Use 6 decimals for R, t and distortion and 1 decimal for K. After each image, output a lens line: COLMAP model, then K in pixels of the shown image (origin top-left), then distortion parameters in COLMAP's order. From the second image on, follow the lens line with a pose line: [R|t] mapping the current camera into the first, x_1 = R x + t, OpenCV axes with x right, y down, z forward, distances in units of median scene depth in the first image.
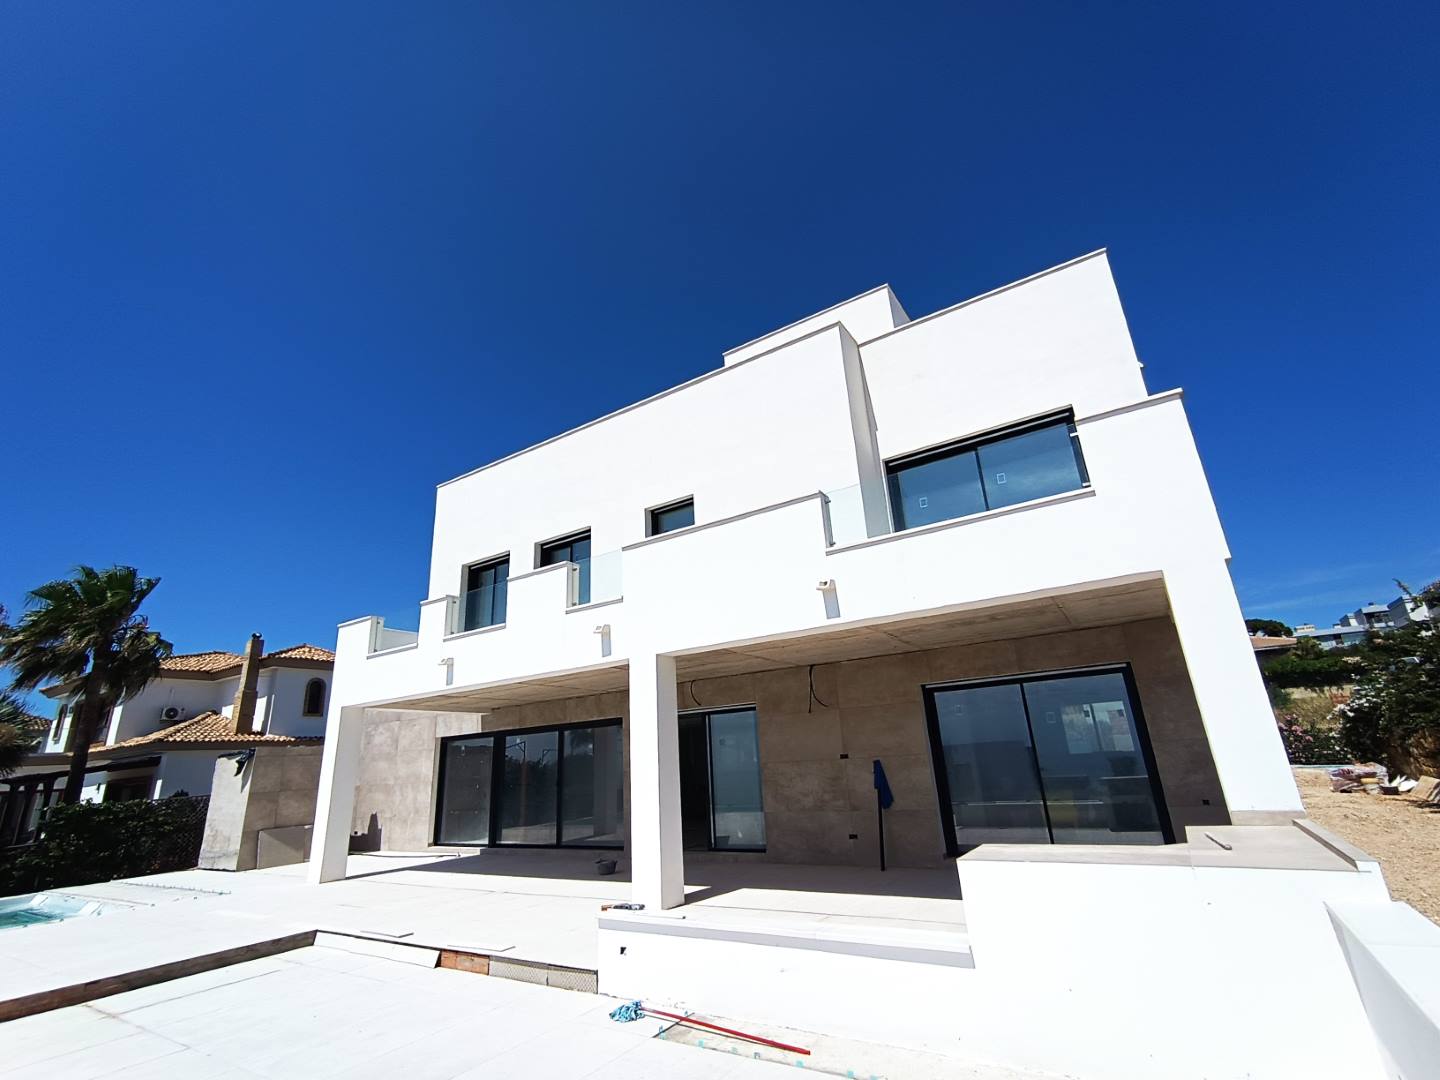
lens RADIAL K [[661.2, 0, 712.7], [0, 661.2, 538.4], [0, 0, 1]] dist [0.001456, 0.003101]
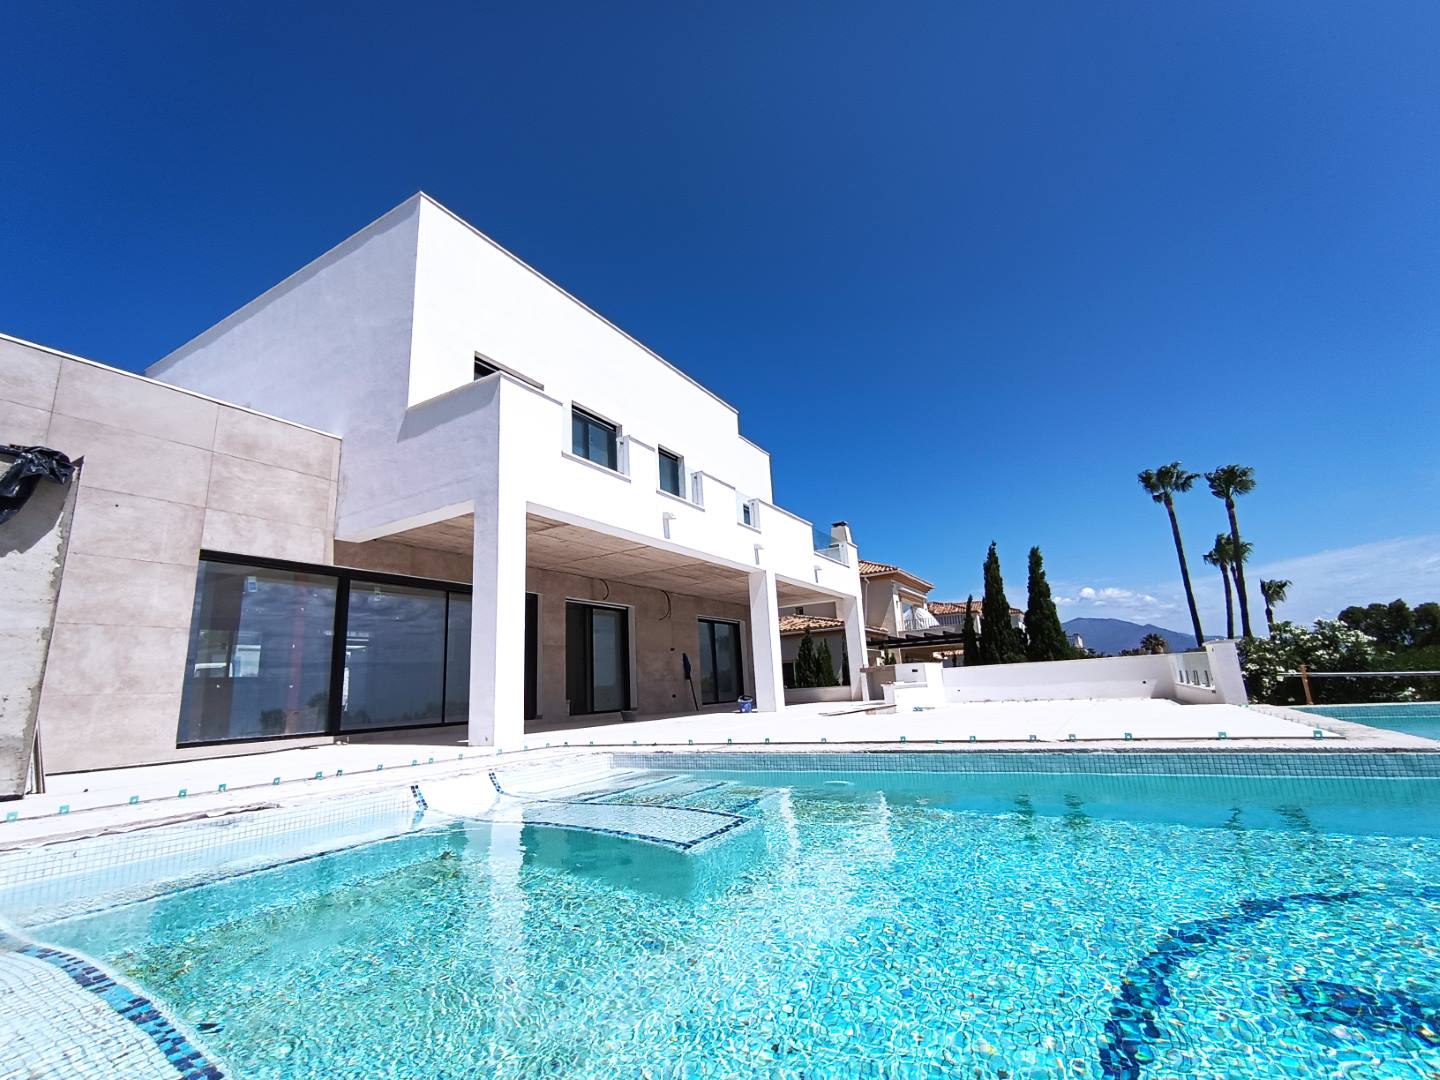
lens RADIAL K [[661.2, 0, 710.9], [0, 661.2, 537.0], [0, 0, 1]] dist [0.001456, 0.003101]
pose [[-0.042515, 0.279545, 0.959191, -1.379827], [-0.277134, 0.919086, -0.280140, 0.485102], [-0.959890, -0.277735, 0.038397, 0.888527]]
